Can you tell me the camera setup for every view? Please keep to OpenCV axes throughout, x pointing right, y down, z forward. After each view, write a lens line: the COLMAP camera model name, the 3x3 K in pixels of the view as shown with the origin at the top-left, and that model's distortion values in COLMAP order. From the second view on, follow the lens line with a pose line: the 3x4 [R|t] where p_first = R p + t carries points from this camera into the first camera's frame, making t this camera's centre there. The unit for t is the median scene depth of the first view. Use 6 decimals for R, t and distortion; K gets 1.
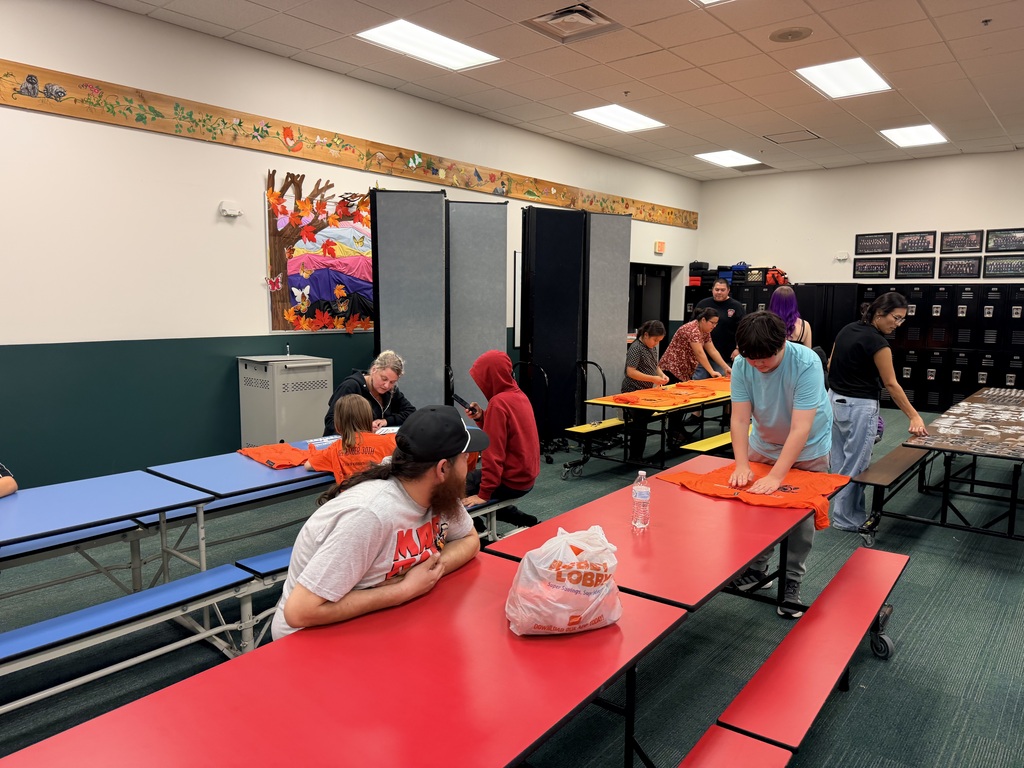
lens RADIAL K [[718.5, 0, 508.5], [0, 718.5, 393.4], [0, 0, 1]] dist [0.013399, -0.007578]
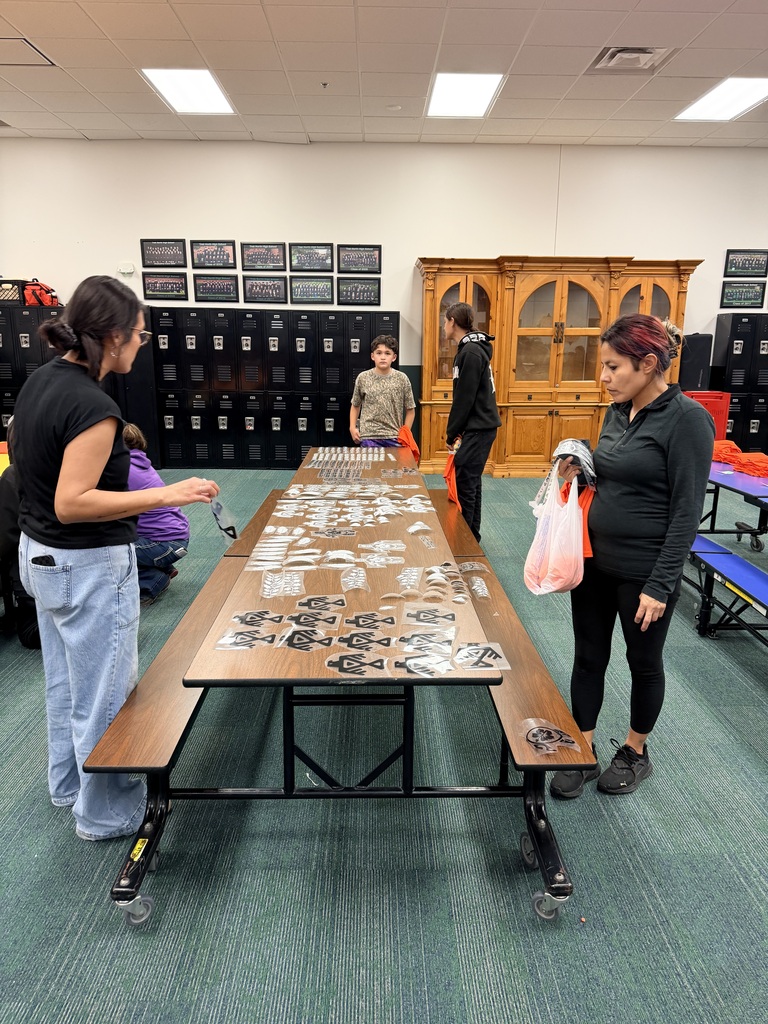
lens RADIAL K [[718.5, 0, 388.0], [0, 718.5, 511.5], [0, 0, 1]] dist [0.013399, -0.007578]
pose [[0.755012, -0.149472, 0.638447, 0.165115], [0.080262, 0.987417, 0.136256, -0.025194], [-0.650780, -0.051632, 0.757509, 0.267589]]
